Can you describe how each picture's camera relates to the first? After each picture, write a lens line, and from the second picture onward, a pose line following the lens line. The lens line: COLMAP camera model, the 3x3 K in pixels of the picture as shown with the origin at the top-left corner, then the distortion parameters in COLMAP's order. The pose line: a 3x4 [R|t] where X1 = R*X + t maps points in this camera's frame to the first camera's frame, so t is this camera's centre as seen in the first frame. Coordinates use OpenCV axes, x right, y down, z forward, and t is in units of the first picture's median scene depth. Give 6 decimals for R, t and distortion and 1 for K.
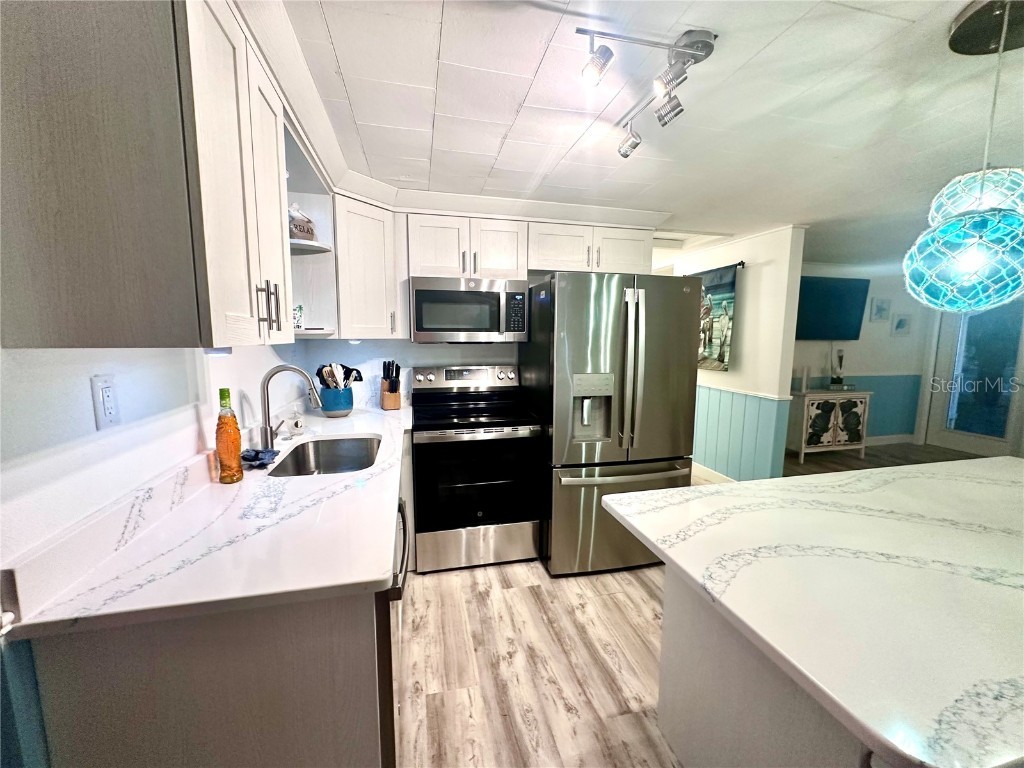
lens RADIAL K [[409.1, 0, 512.2], [0, 409.1, 384.4], [0, 0, 1]] dist [-0.001325, 0.000314]
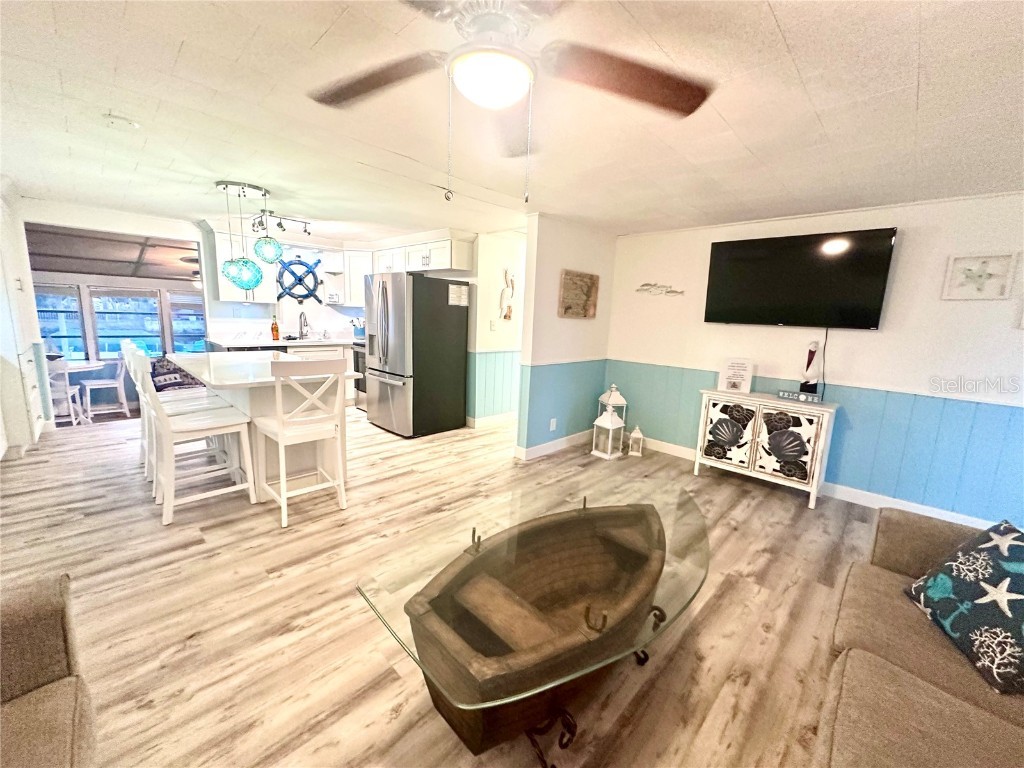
lens RADIAL K [[409.1, 0, 511.8], [0, 409.1, 383.8], [0, 0, 1]] dist [-0.001325, 0.000314]
pose [[0.537136, 0.157183, -0.828721, 2.282196], [-0.141151, 0.985380, 0.095409, -0.021998], [0.831602, 0.065727, 0.551469, 0.462093]]
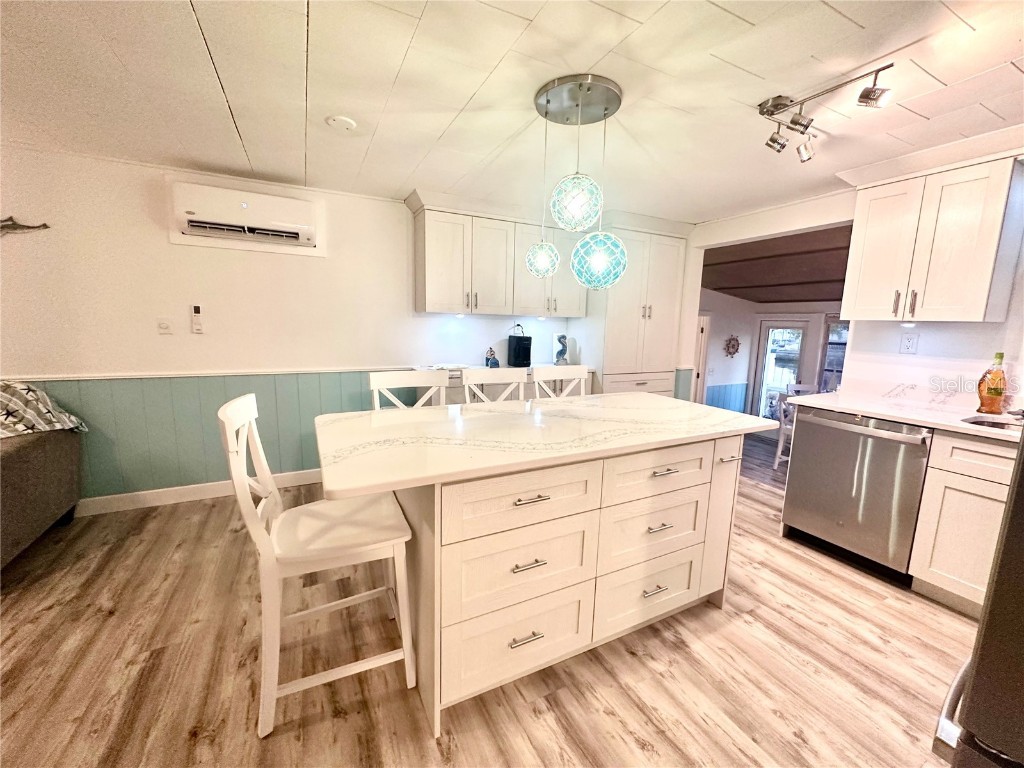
lens RADIAL K [[409.1, 0, 512.0], [0, 409.1, 383.9], [0, 0, 1]] dist [-0.001325, 0.000314]
pose [[-0.972021, 0.008111, -0.234753, 0.857202], [-0.056430, 0.962072, 0.266894, -0.108187], [0.228014, 0.272673, -0.934697, 1.219234]]
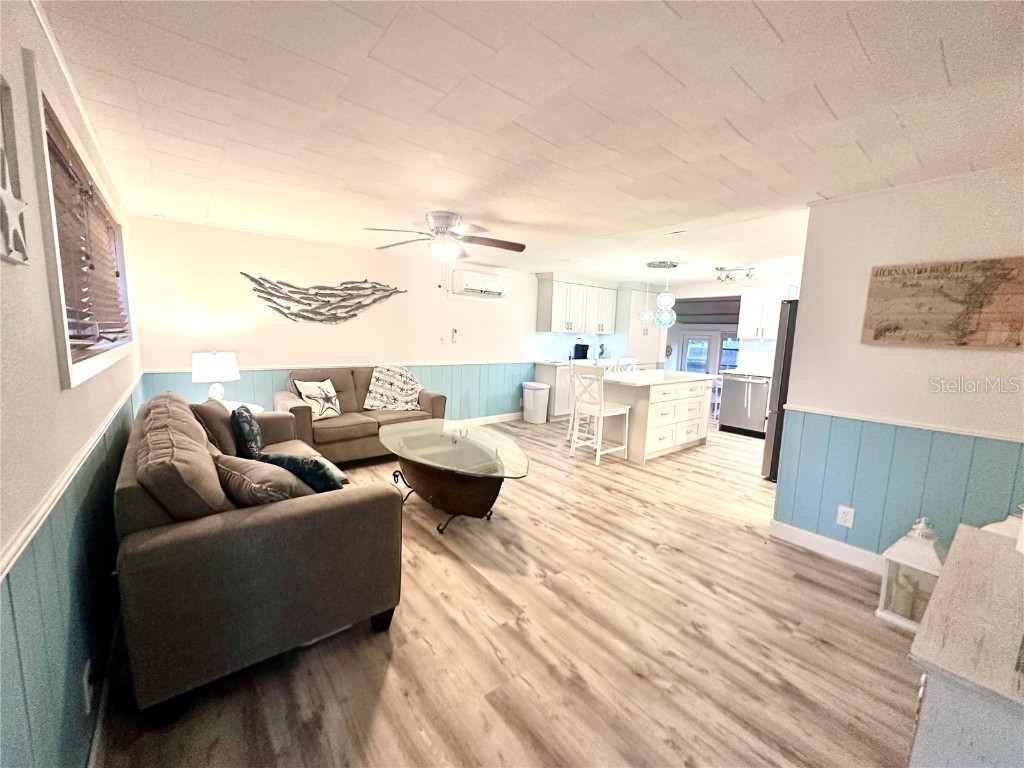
lens RADIAL K [[409.1, 0, 511.3], [0, 409.1, 384.0], [0, 0, 1]] dist [-0.001325, 0.000314]
pose [[-0.901107, 0.020701, -0.433102, 2.213465], [-0.089463, 0.968491, 0.232426, -0.226493], [0.424266, 0.248187, -0.870862, 2.107021]]
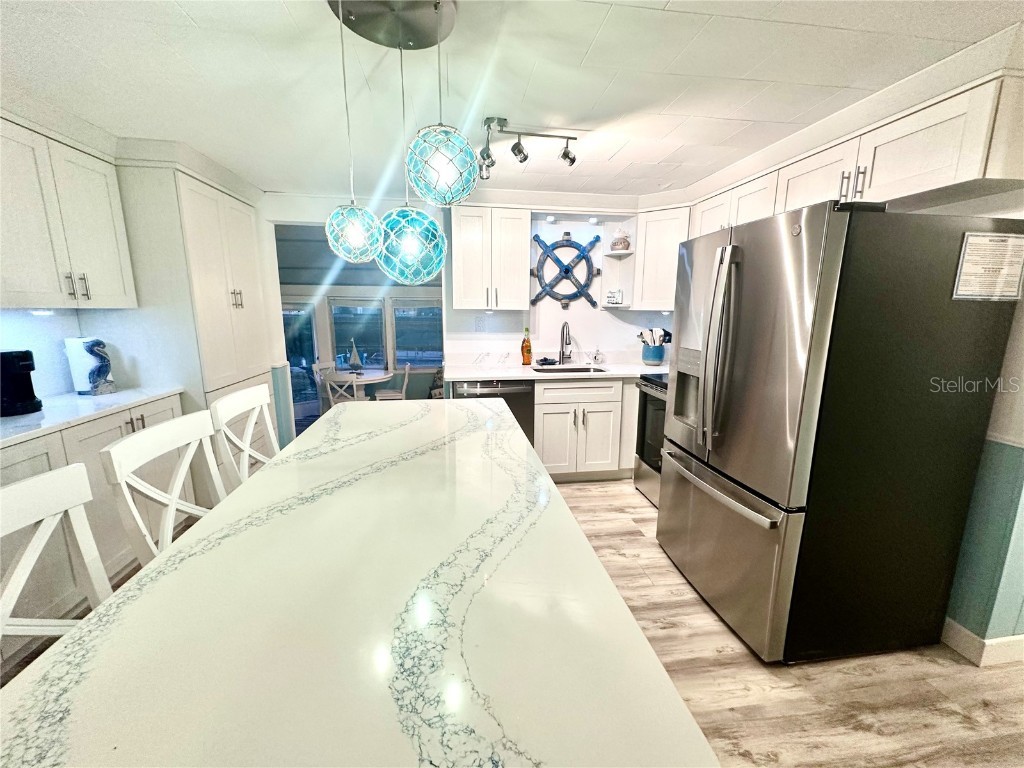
lens RADIAL K [[409.1, 0, 512.1], [0, 409.1, 384.6], [0, 0, 1]] dist [-0.001325, 0.000314]
pose [[-0.087758, 0.180200, -0.979707, 1.119281], [-0.129607, 0.973076, 0.190590, -0.070964], [0.987674, 0.143703, -0.062040, 0.665521]]
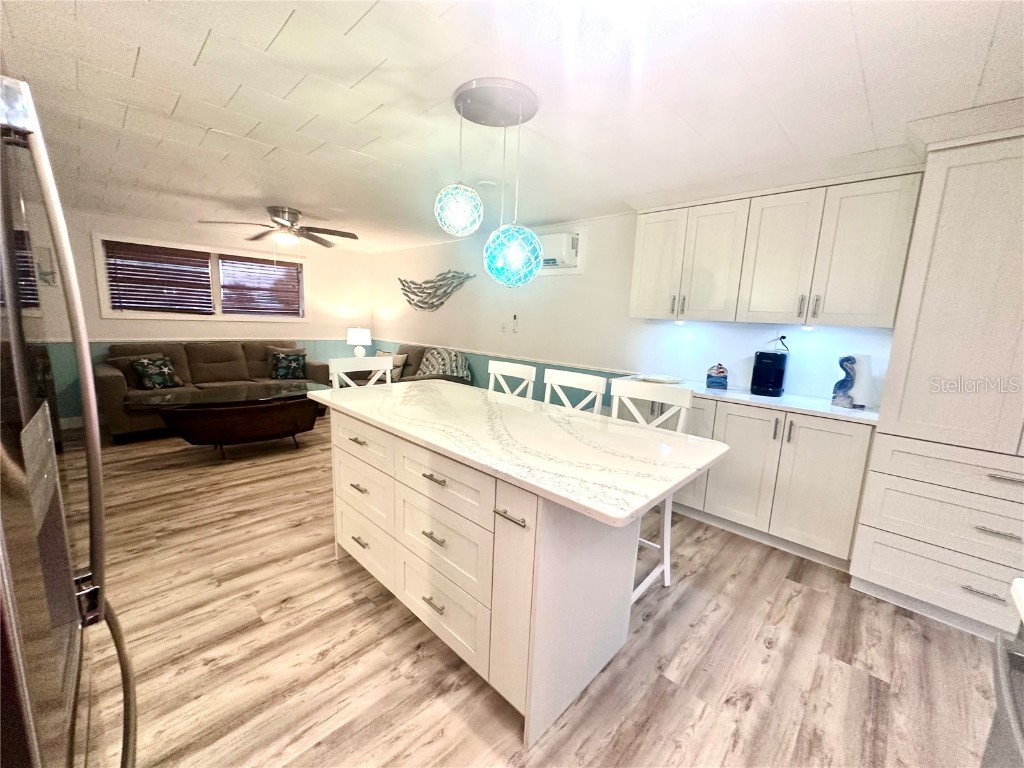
lens RADIAL K [[409.1, 0, 512.0], [0, 409.1, 384.4], [0, 0, 1]] dist [-0.001325, 0.000314]
pose [[-0.539728, -0.163175, 0.825874, -0.141025], [0.059993, 0.971085, 0.231072, -0.080832], [-0.839699, 0.174263, -0.514332, 0.872113]]
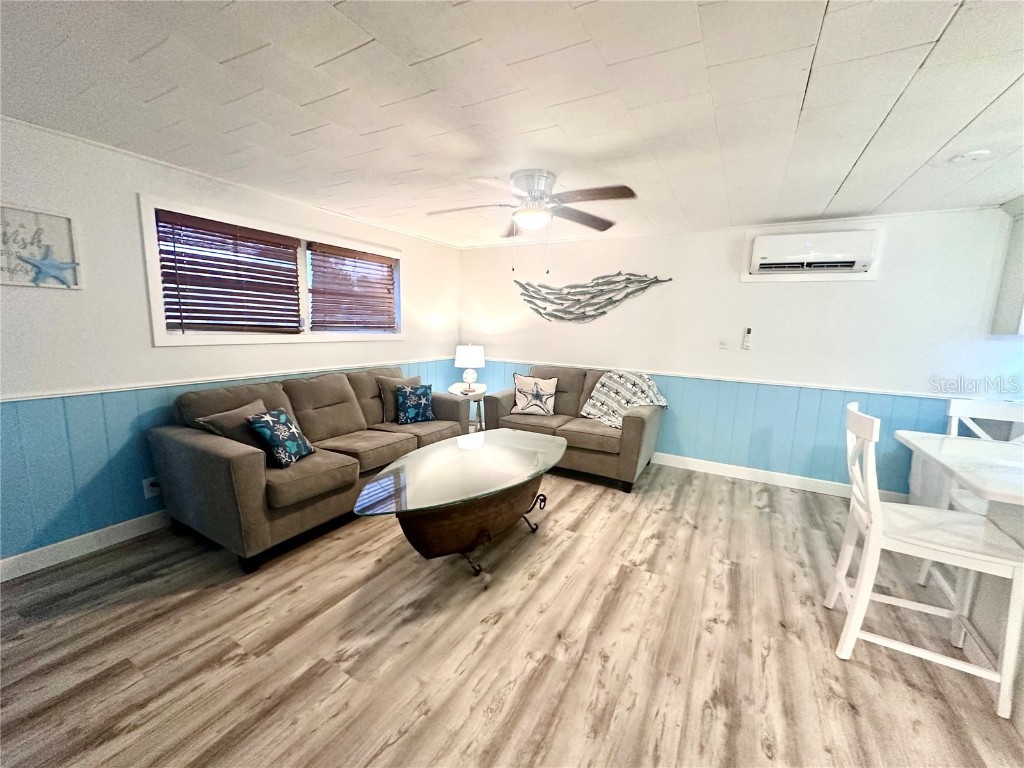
lens RADIAL K [[409.1, 0, 511.9], [0, 409.1, 384.2], [0, 0, 1]] dist [-0.001325, 0.000314]
pose [[-0.733440, -0.126538, 0.667873, 1.068691], [0.050489, 0.969666, 0.239162, -0.167256], [-0.677877, 0.209132, -0.704803, 1.579381]]
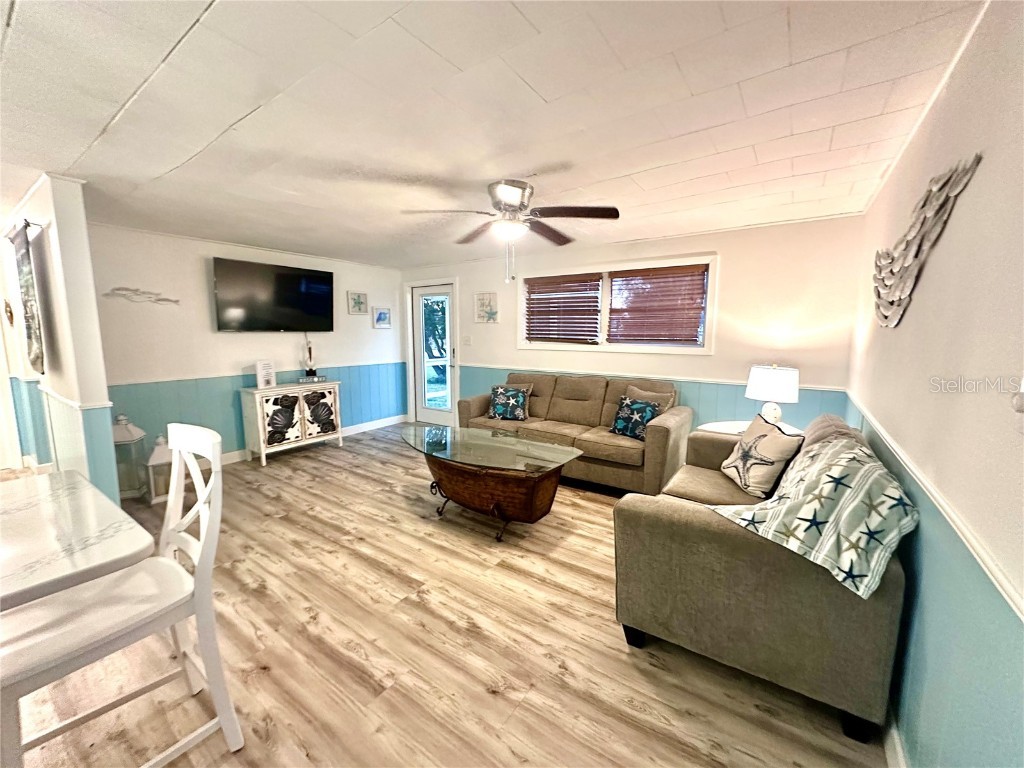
lens RADIAL K [[409.1, 0, 511.7], [0, 409.1, 383.6], [0, 0, 1]] dist [-0.001325, 0.000314]
pose [[0.745799, -0.089737, 0.660099, 1.049860], [0.084785, 0.995614, 0.039557, 0.039347], [-0.660753, 0.026465, 0.750137, -0.128308]]
